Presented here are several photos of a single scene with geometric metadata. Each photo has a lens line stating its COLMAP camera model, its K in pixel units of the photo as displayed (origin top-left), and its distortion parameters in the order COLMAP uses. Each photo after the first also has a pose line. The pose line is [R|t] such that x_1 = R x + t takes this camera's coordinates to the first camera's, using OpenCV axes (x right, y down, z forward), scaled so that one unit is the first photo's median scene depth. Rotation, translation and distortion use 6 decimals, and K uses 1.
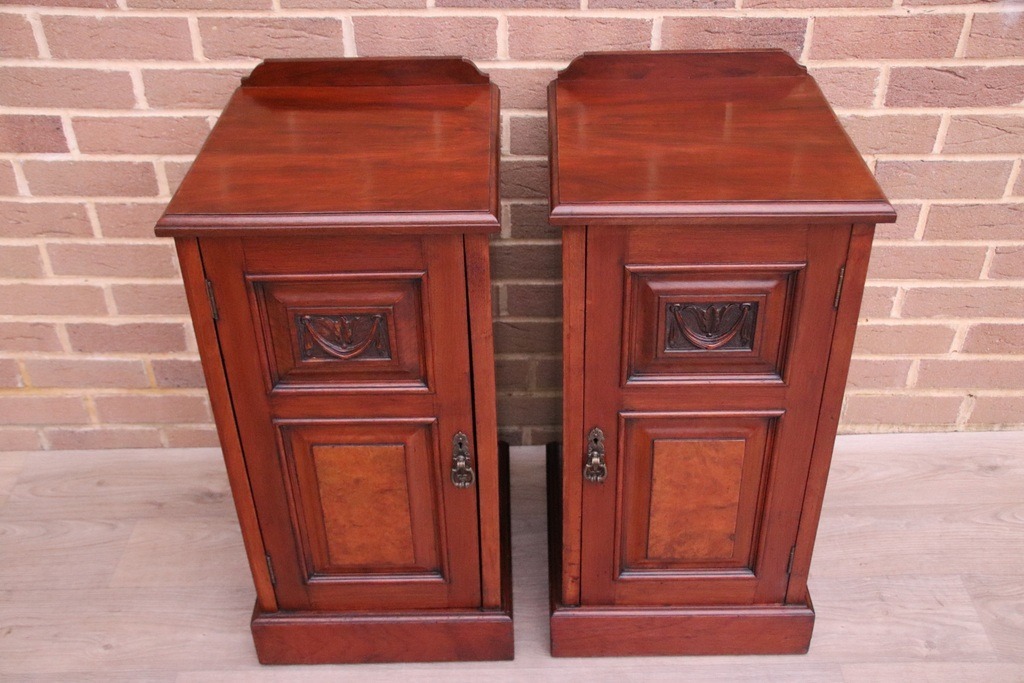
lens RADIAL K [[1025.2, 0, 511.3], [0, 1025.2, 355.0], [0, 0, 1]] dist [0.059701, 0.000000]
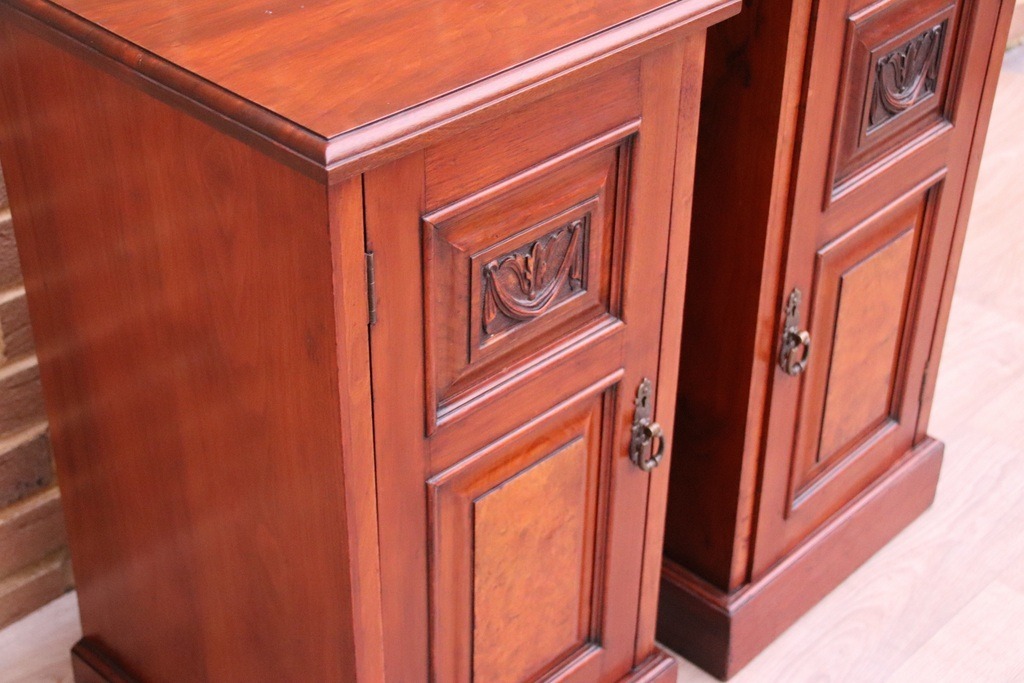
lens RADIAL K [[1638.8, 0, 505.4], [0, 1638.8, 372.1], [0, 0, 1]] dist [0.425475, 0.000000]
pose [[0.711312, -0.385641, 0.587636, -0.597405], [0.377131, 0.914910, 0.143913, -0.087791], [-0.593133, 0.119249, 0.796224, 0.215147]]
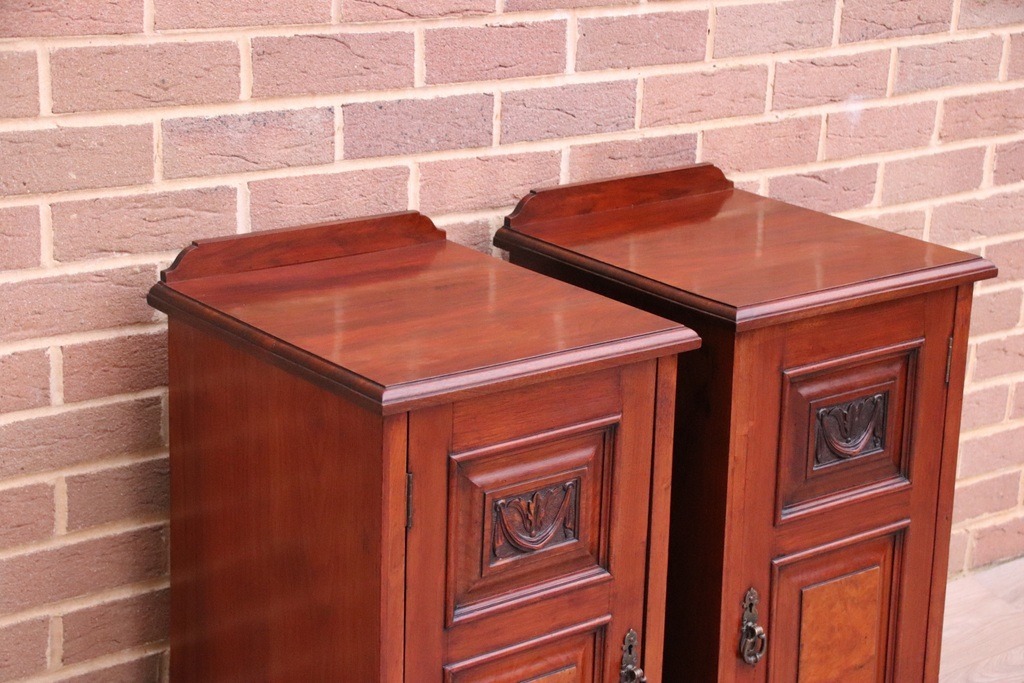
lens RADIAL K [[2011.3, 0, 509.5], [0, 2011.3, 389.0], [0, 0, 1]] dist [0.498671, 0.000000]
pose [[0.788107, -0.160586, 0.594221, -0.875166], [0.315923, 0.934047, -0.166582, 0.113743], [-0.528280, 0.319012, 0.786862, -0.204758]]
